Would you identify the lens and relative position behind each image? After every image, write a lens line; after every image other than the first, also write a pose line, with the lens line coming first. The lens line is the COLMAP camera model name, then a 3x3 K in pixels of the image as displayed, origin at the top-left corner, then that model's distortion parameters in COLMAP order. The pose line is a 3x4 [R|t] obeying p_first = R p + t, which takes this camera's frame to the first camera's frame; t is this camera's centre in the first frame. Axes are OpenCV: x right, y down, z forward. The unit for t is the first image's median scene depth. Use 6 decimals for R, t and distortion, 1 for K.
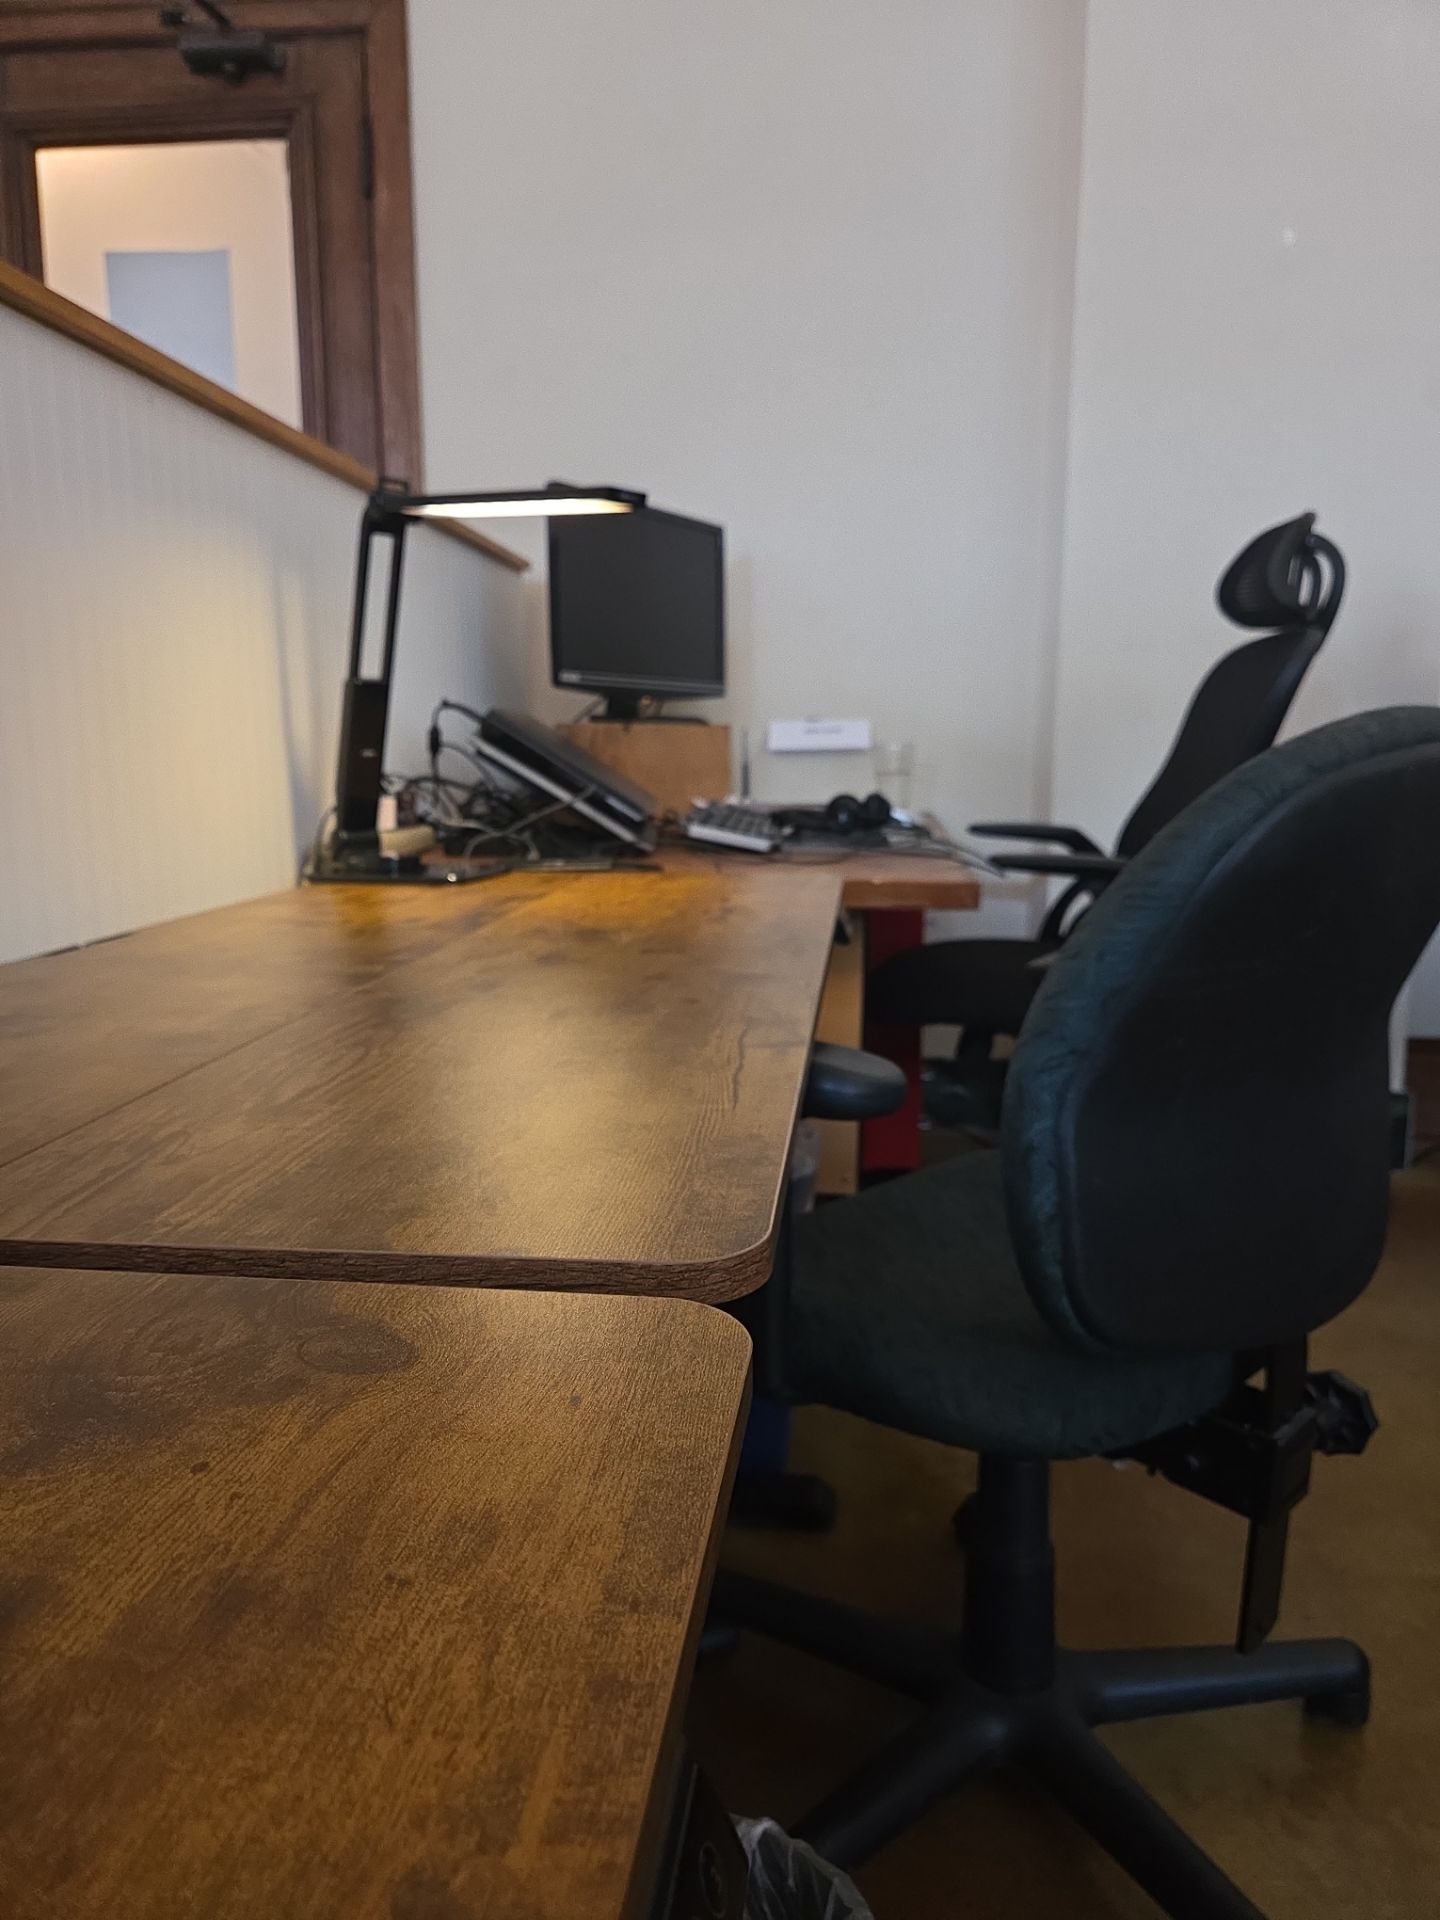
lens RADIAL K [[1302.4, 0, 708.0], [0, 1302.4, 957.9], [0, 0, 1]] dist [0.047836, -0.056653]
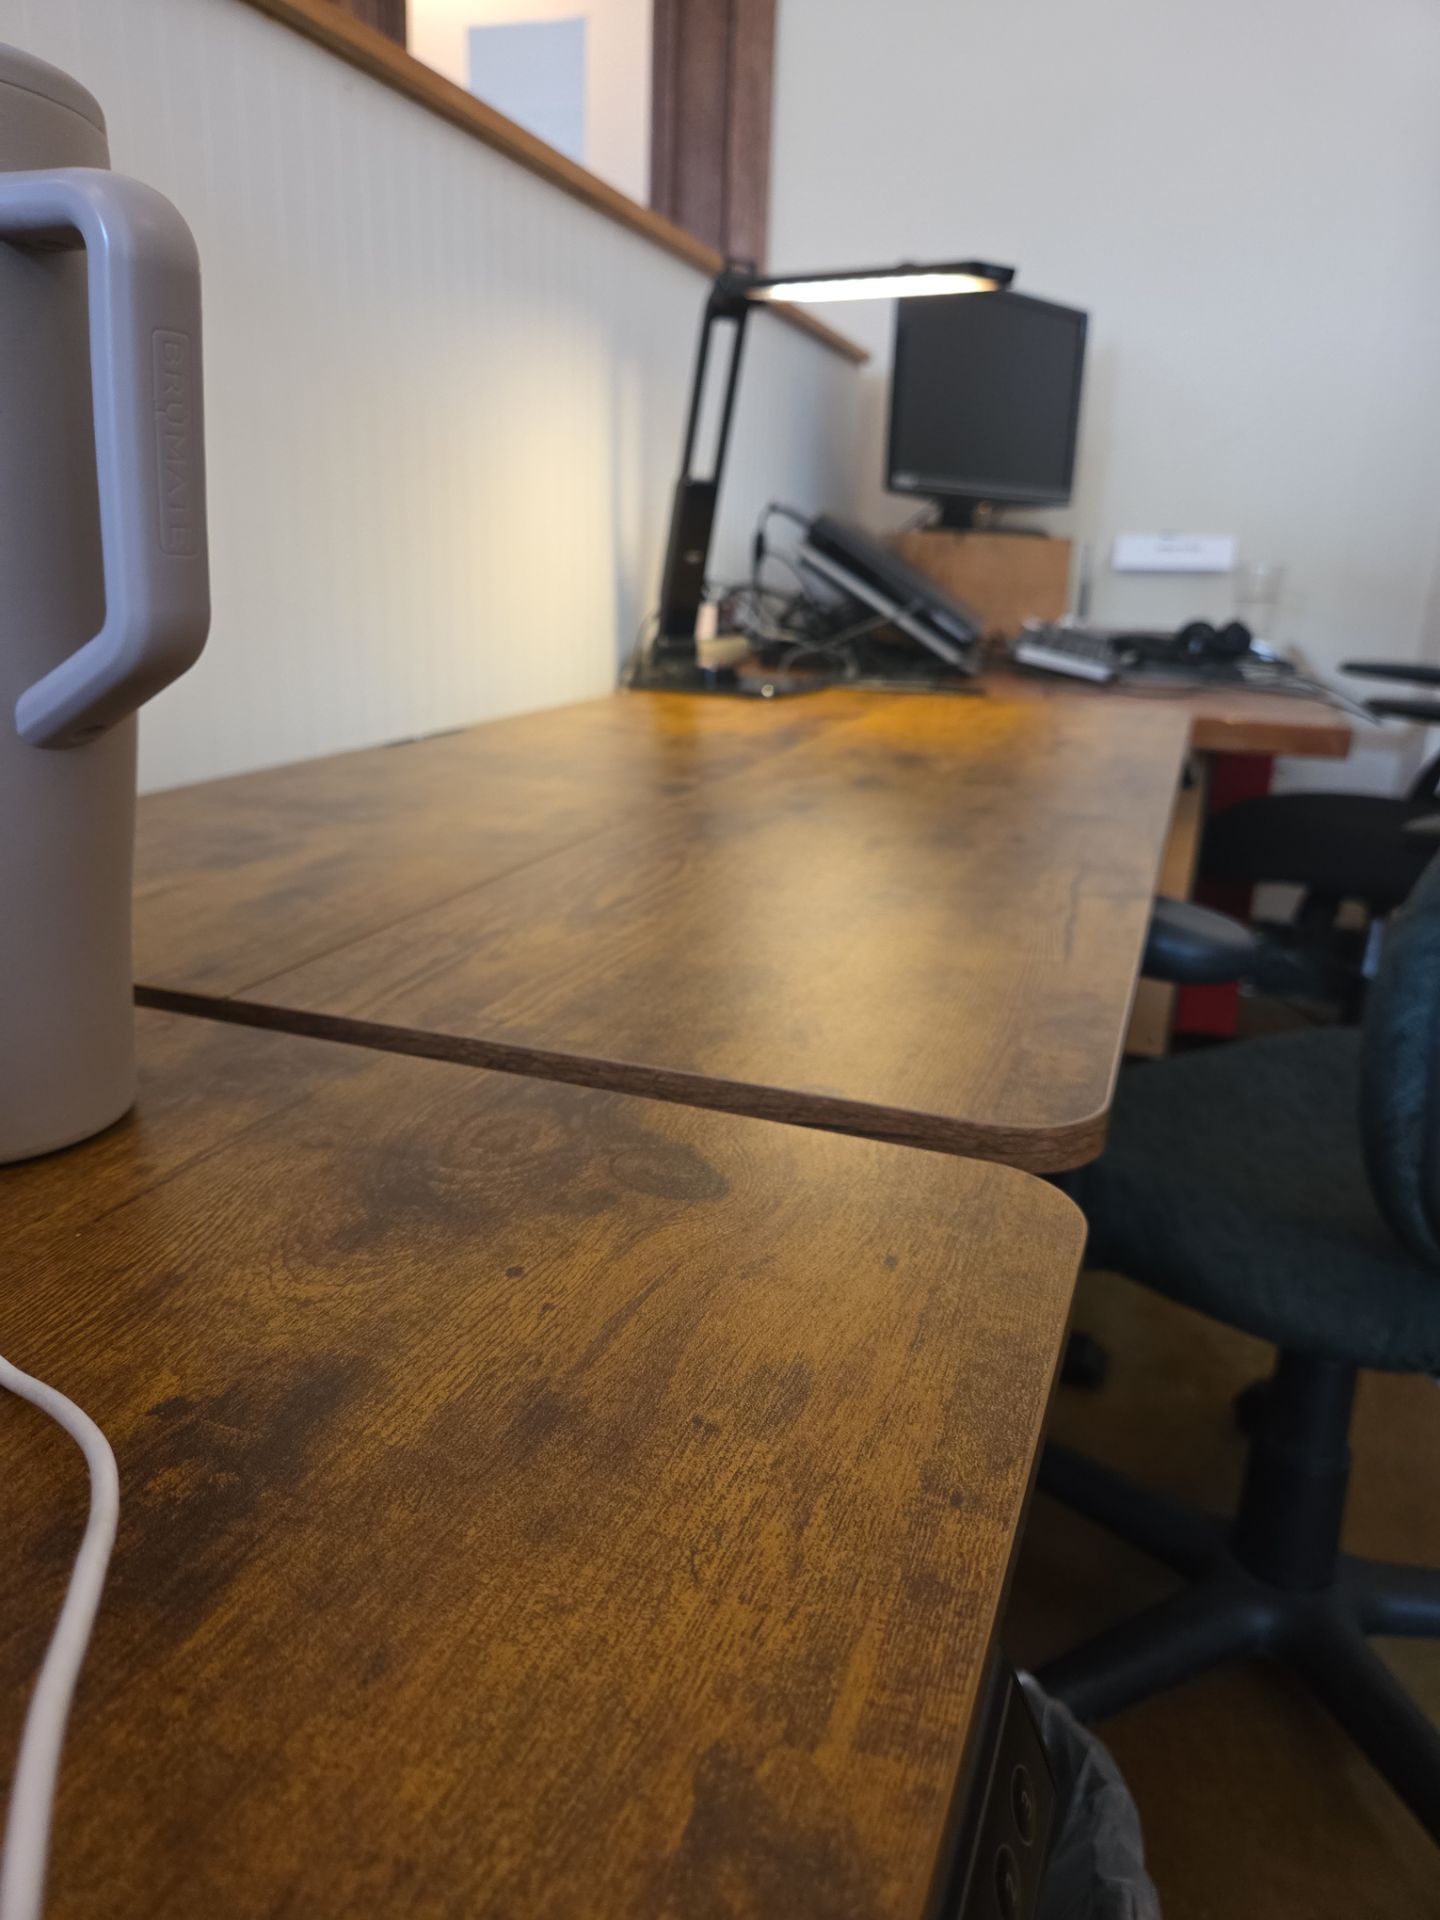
lens RADIAL K [[1311.7, 0, 698.7], [0, 1311.7, 941.8], [0, 0, 1]] dist [0.055939, -0.087786]
pose [[0.970366, 0.096792, -0.221408, -0.024904], [-0.069140, 0.989177, 0.129413, 0.000016], [0.231538, -0.110270, 0.966556, 0.042725]]
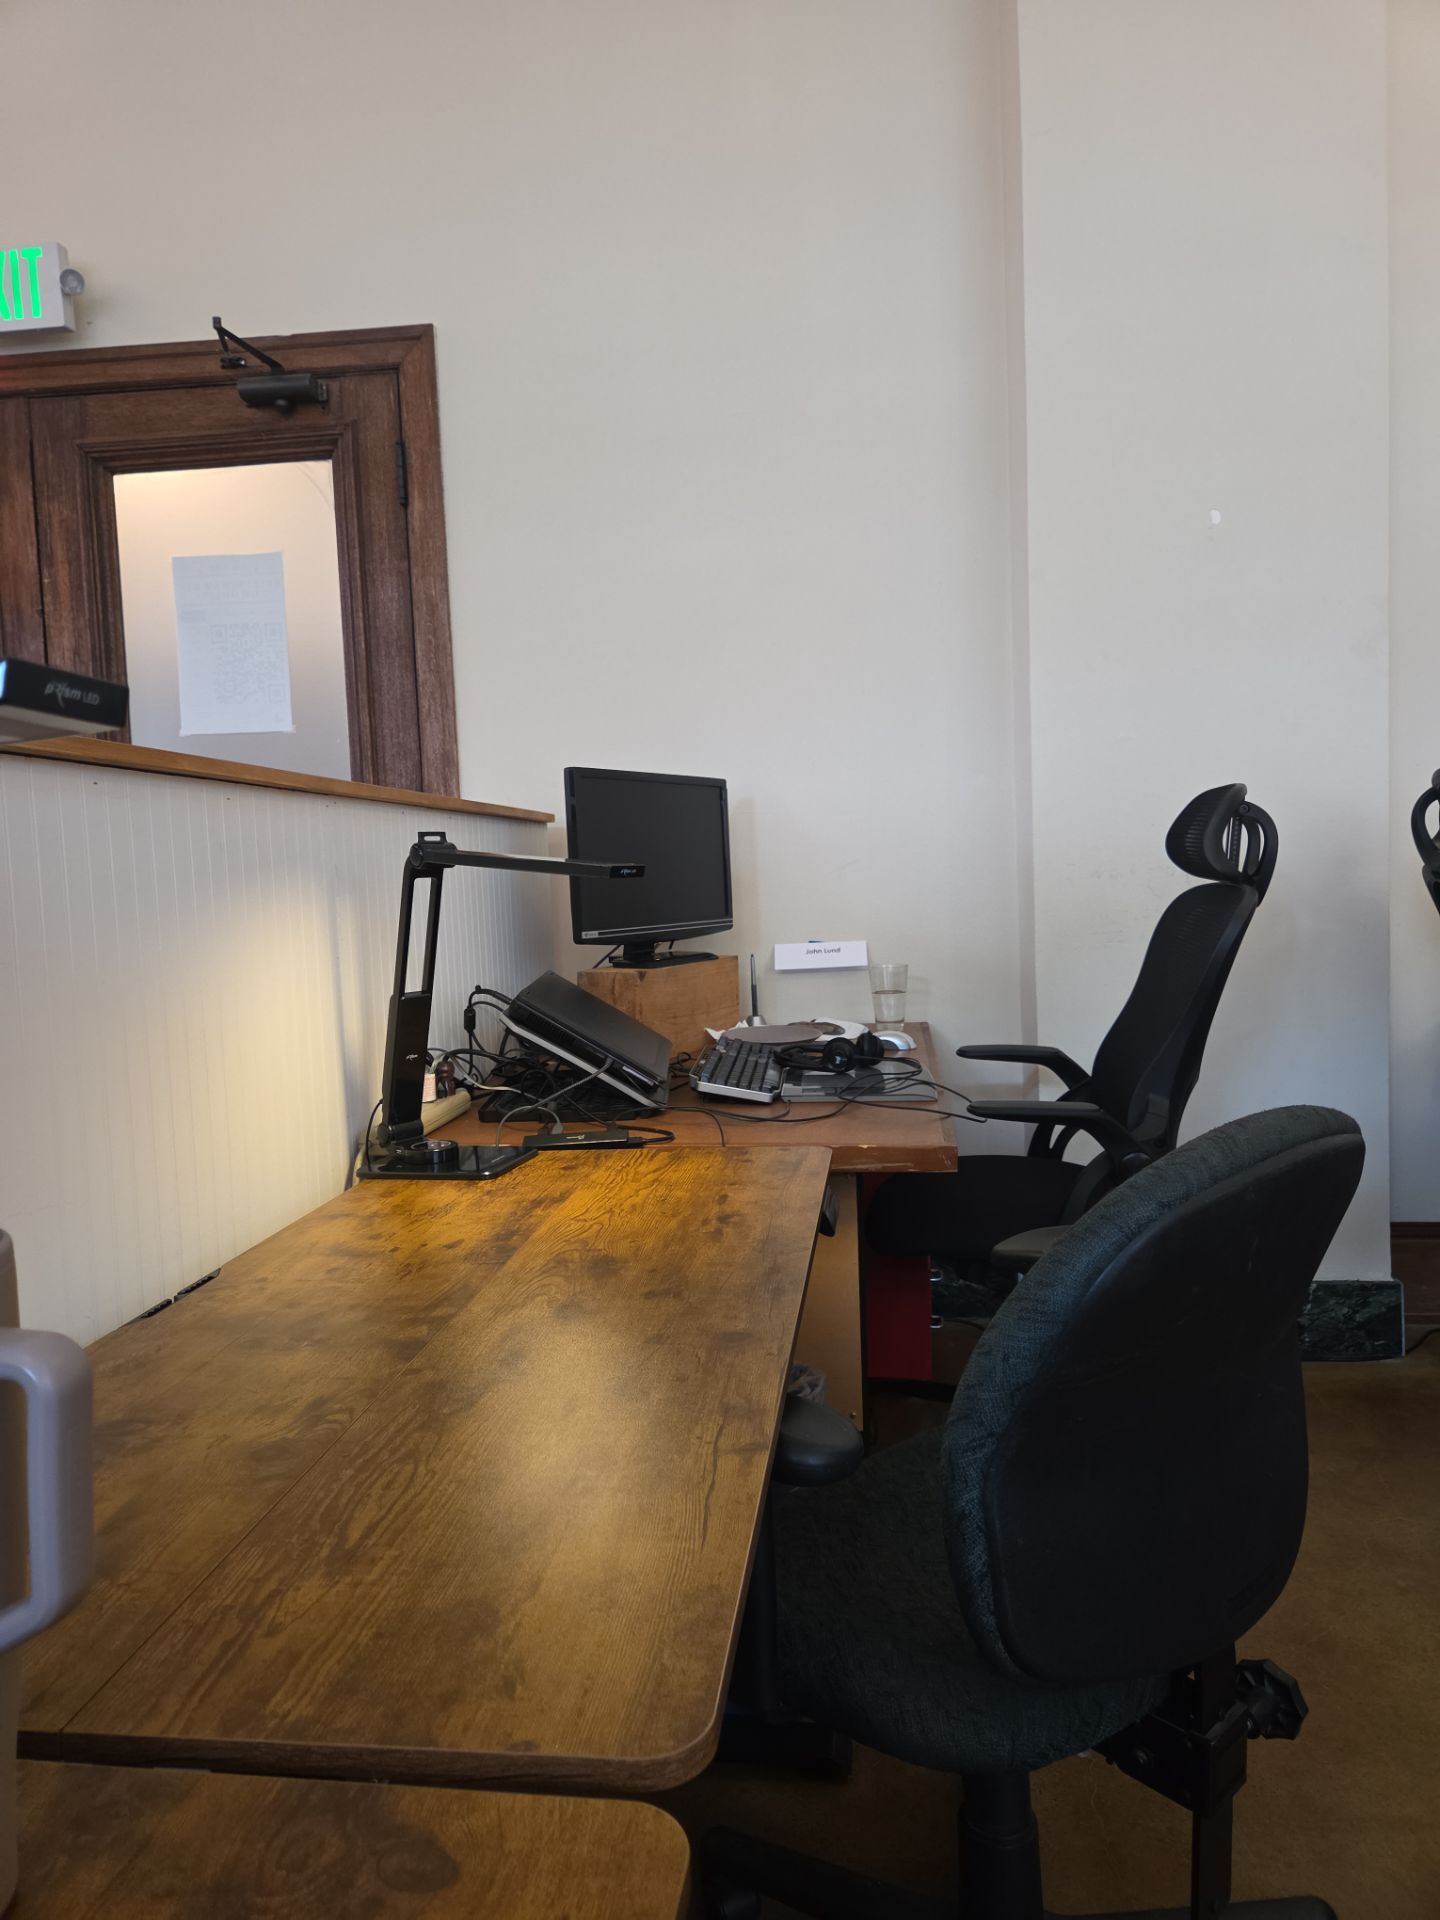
lens RADIAL K [[1276.1, 0, 711.1], [0, 1276.1, 950.3], [0, 0, 1]] dist [0.067913, -0.064072]
pose [[0.999084, -0.037896, -0.019896, 0.069772], [0.035597, 0.993796, -0.105363, -0.305380], [0.023765, 0.104559, 0.994235, -0.295732]]
